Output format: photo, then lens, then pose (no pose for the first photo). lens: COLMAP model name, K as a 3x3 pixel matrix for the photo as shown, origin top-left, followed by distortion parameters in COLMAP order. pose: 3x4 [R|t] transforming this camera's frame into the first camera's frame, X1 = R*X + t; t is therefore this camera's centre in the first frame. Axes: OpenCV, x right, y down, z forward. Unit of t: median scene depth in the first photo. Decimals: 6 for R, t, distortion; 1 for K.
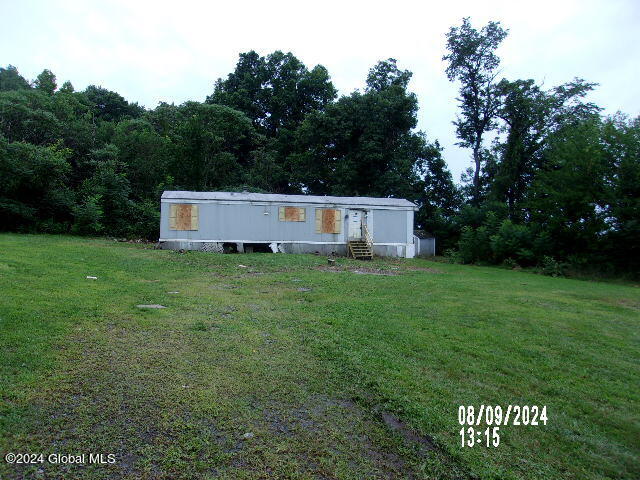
lens RADIAL K [[499.7, 0, 316.5], [0, 499.7, 238.7], [0, 0, 1]] dist [-0.026365, 0.065796]
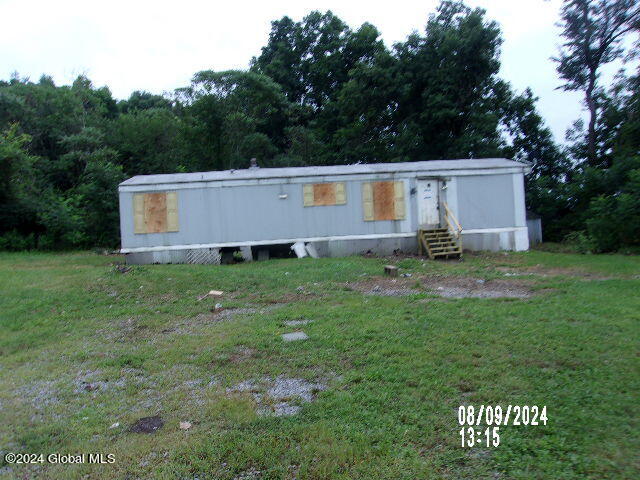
lens RADIAL K [[499.7, 0, 316.5], [0, 499.7, 238.7], [0, 0, 1]] dist [-0.026365, 0.065796]
pose [[0.988399, -0.071550, -0.133972, 0.013056], [0.072521, 0.997364, 0.002376, 0.002484], [0.133449, -0.012064, 0.990982, 0.233442]]
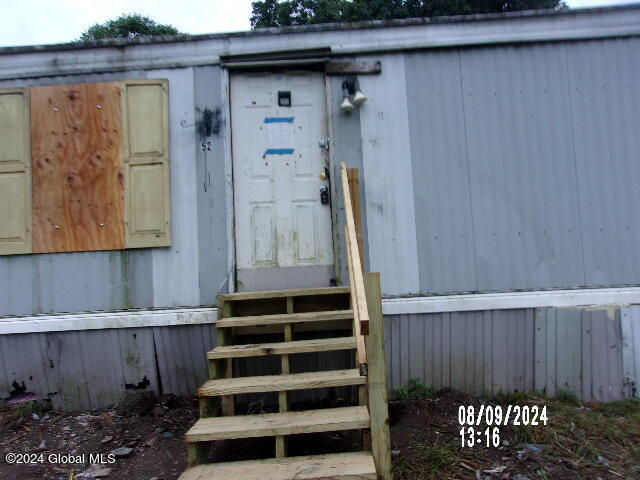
lens RADIAL K [[499.7, 0, 316.5], [0, 499.7, 238.7], [0, 0, 1]] dist [-0.026365, 0.065796]
pose [[0.971763, -0.085840, -0.219790, 0.072751], [0.072507, 0.995044, -0.068043, -0.000296], [0.224542, 0.050185, 0.973171, 0.543526]]
